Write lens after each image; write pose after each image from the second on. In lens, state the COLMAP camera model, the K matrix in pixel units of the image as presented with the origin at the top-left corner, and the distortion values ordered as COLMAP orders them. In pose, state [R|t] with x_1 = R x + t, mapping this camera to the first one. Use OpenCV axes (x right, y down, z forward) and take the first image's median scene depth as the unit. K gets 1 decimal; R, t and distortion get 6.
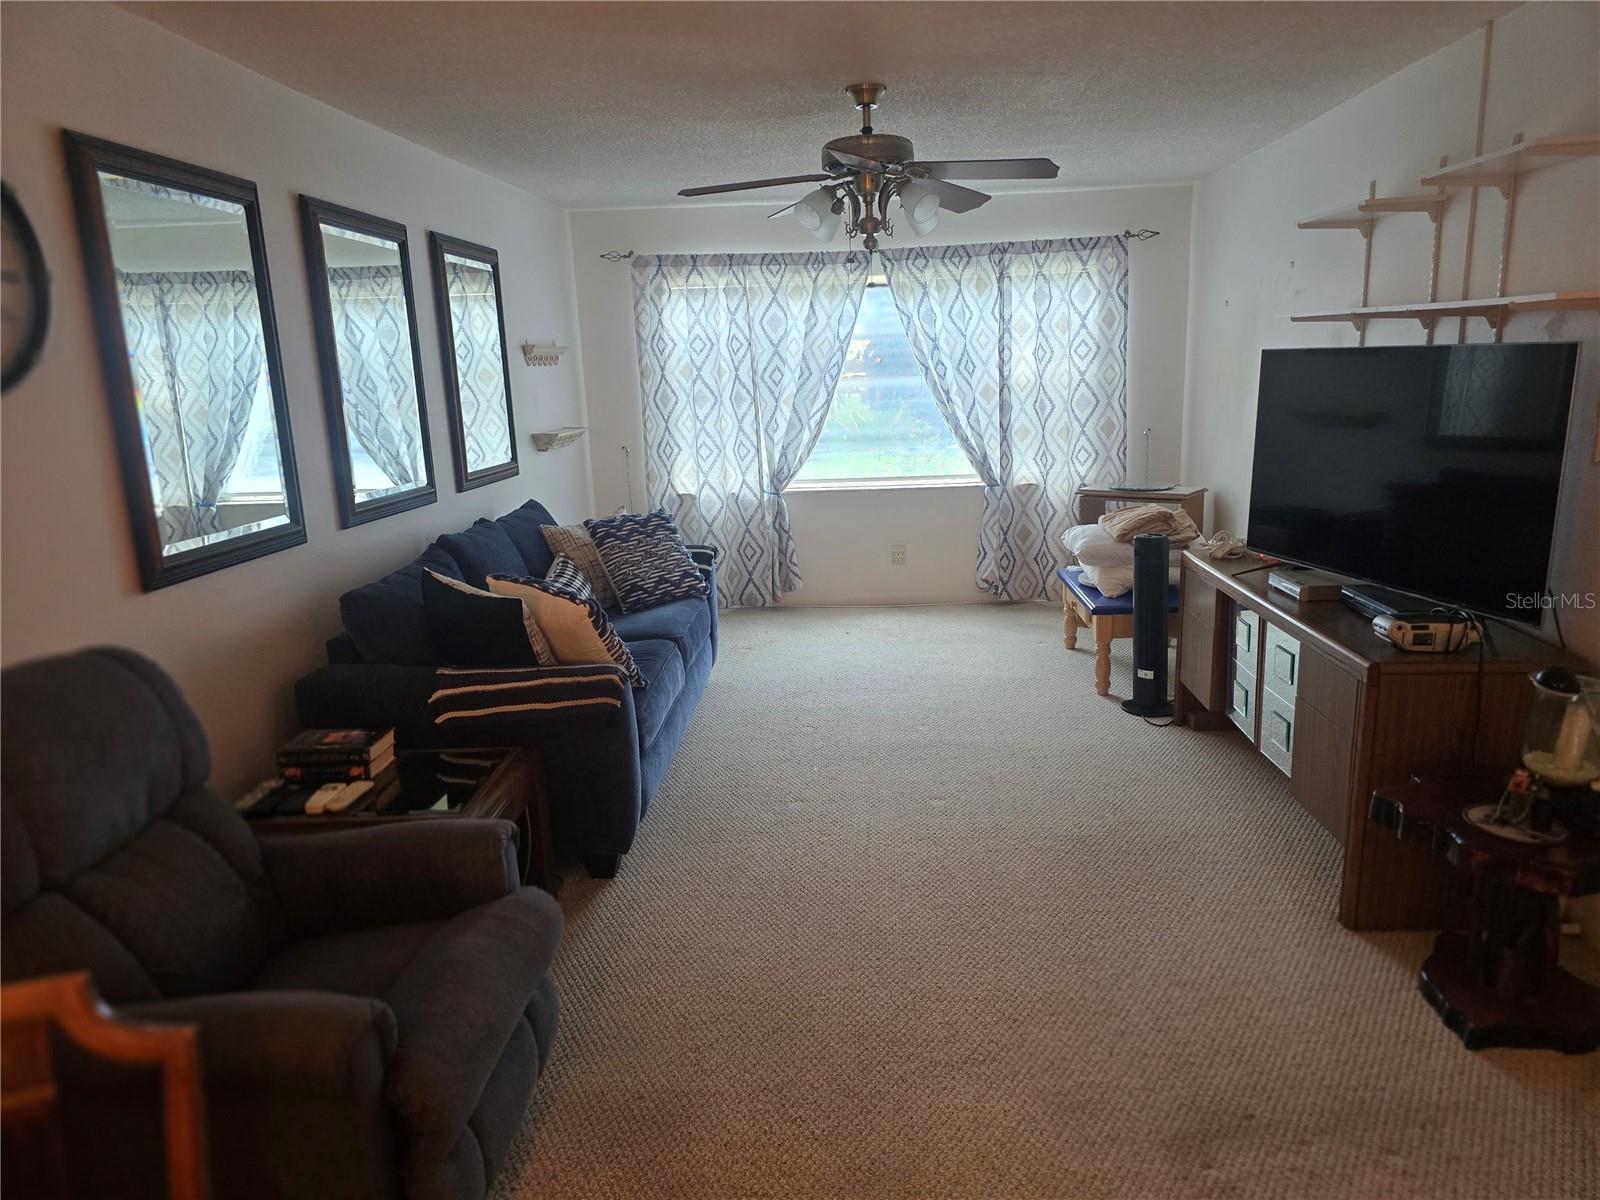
lens RADIAL K [[1078.2, 0, 828.1], [0, 1078.2, 595.7], [0, 0, 1]] dist [0.046842, -0.048243]
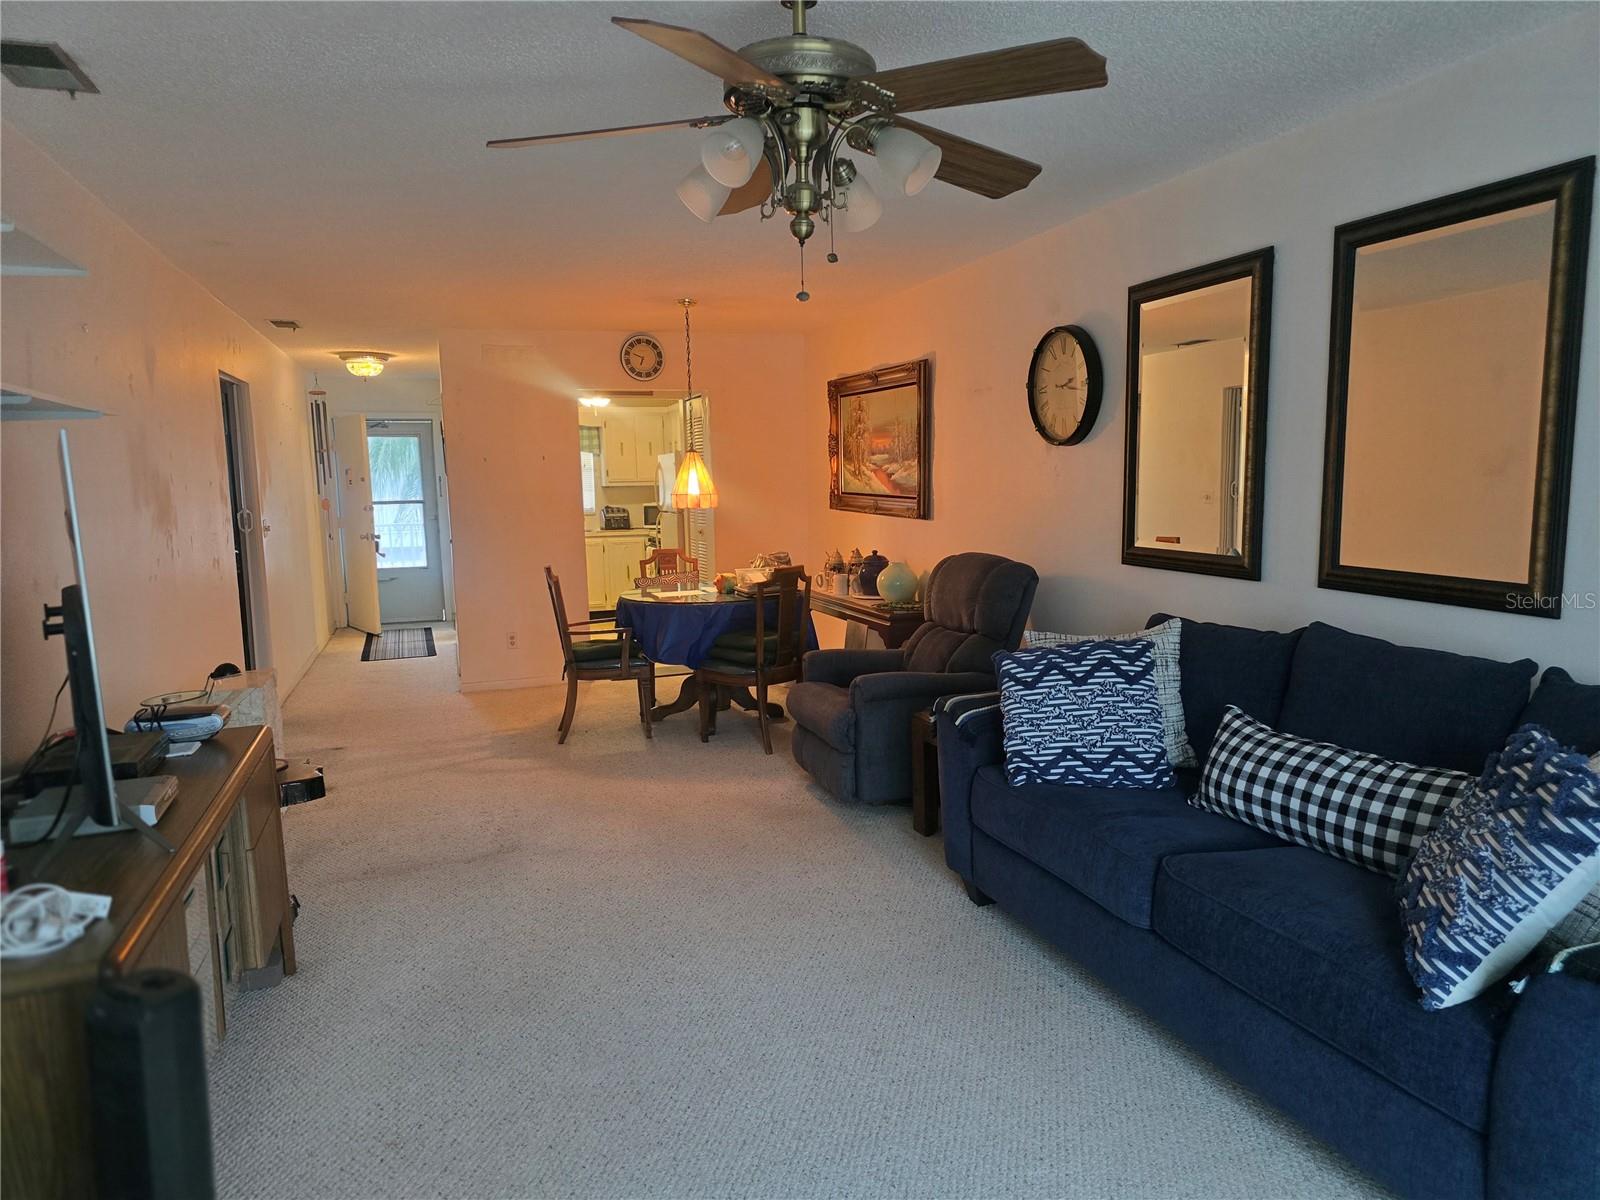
lens RADIAL K [[1069.3, 0, 800.0], [0, 1069.3, 600.0], [0, 0, 1]] dist [0.087513, -0.091937]
pose [[-0.928856, 0.095541, -0.357908, 0.166920], [-0.023558, 0.948977, 0.314463, -0.185935], [0.369691, 0.300523, -0.879213, 0.938941]]
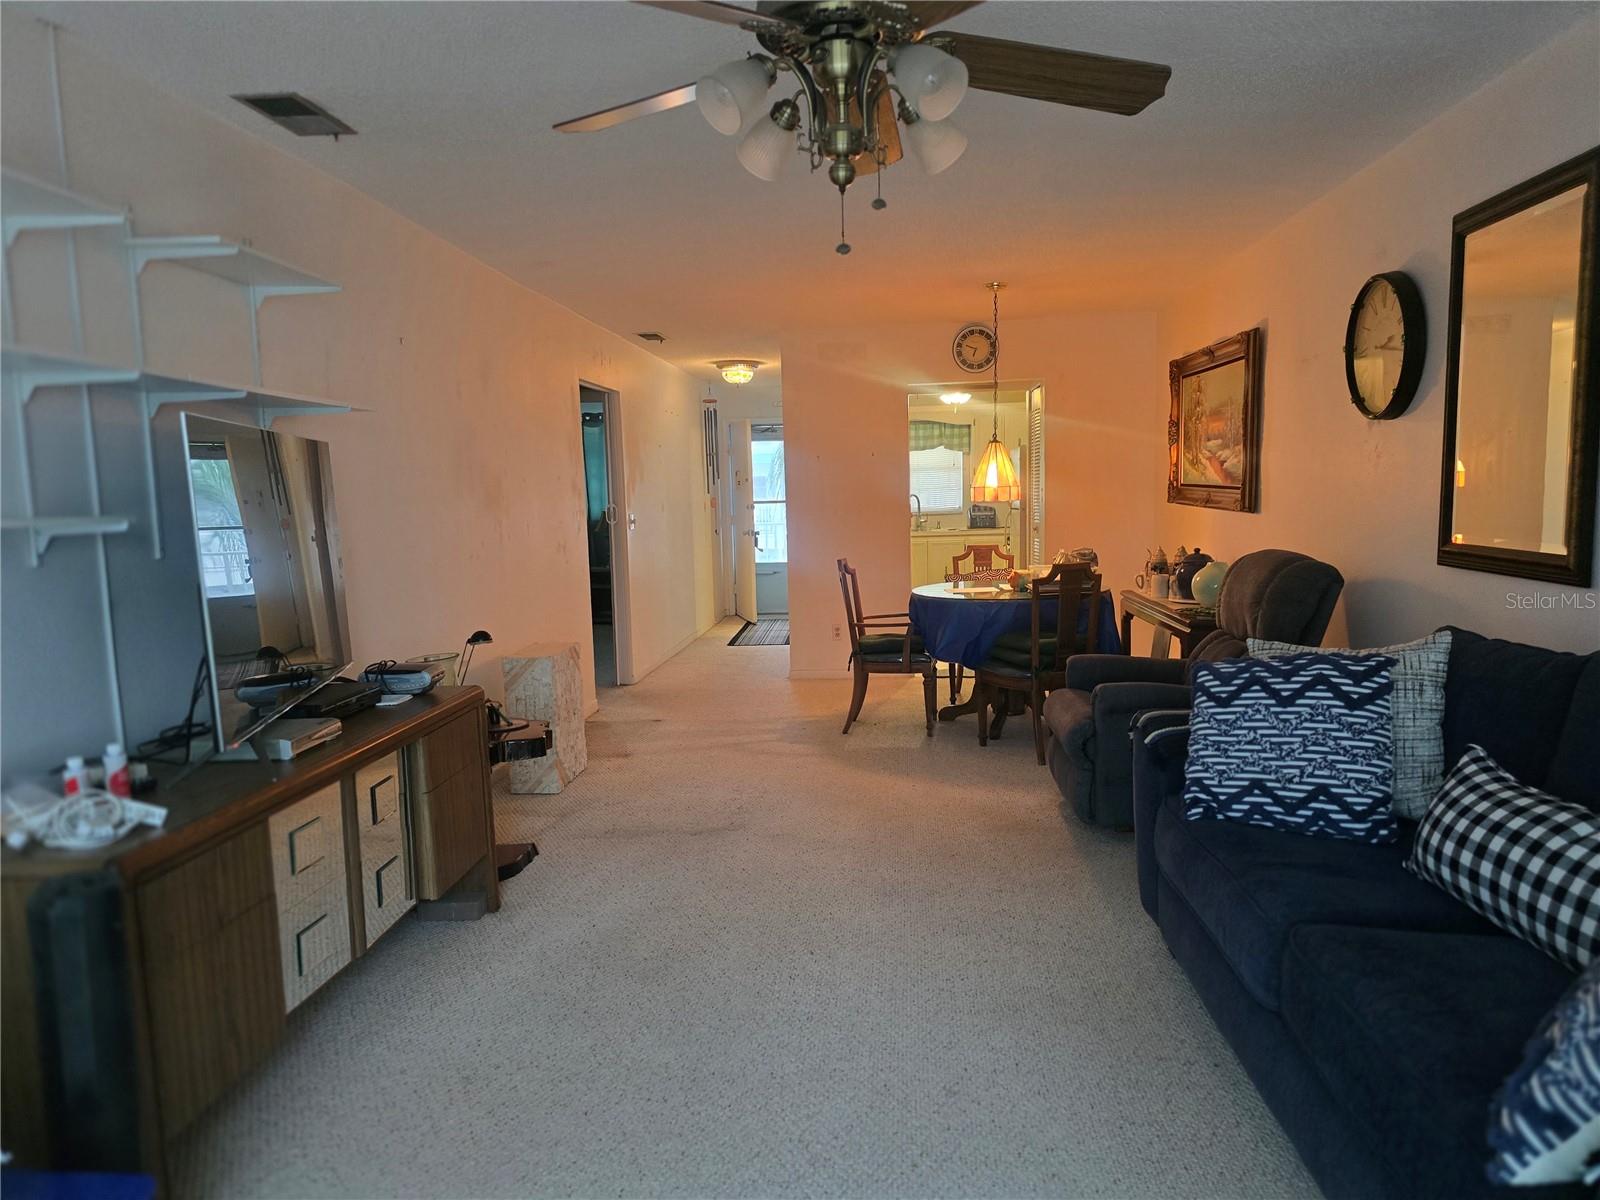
lens RADIAL K [[1070.1, 0, 817.6], [0, 1070.1, 608.9], [0, 0, 1]] dist [0.061214, -0.057561]
pose [[-0.997828, 0.057920, 0.031393, 0.029335], [0.064813, 0.948477, 0.310145, -0.167038], [-0.011811, 0.311506, -0.950171, 0.938725]]
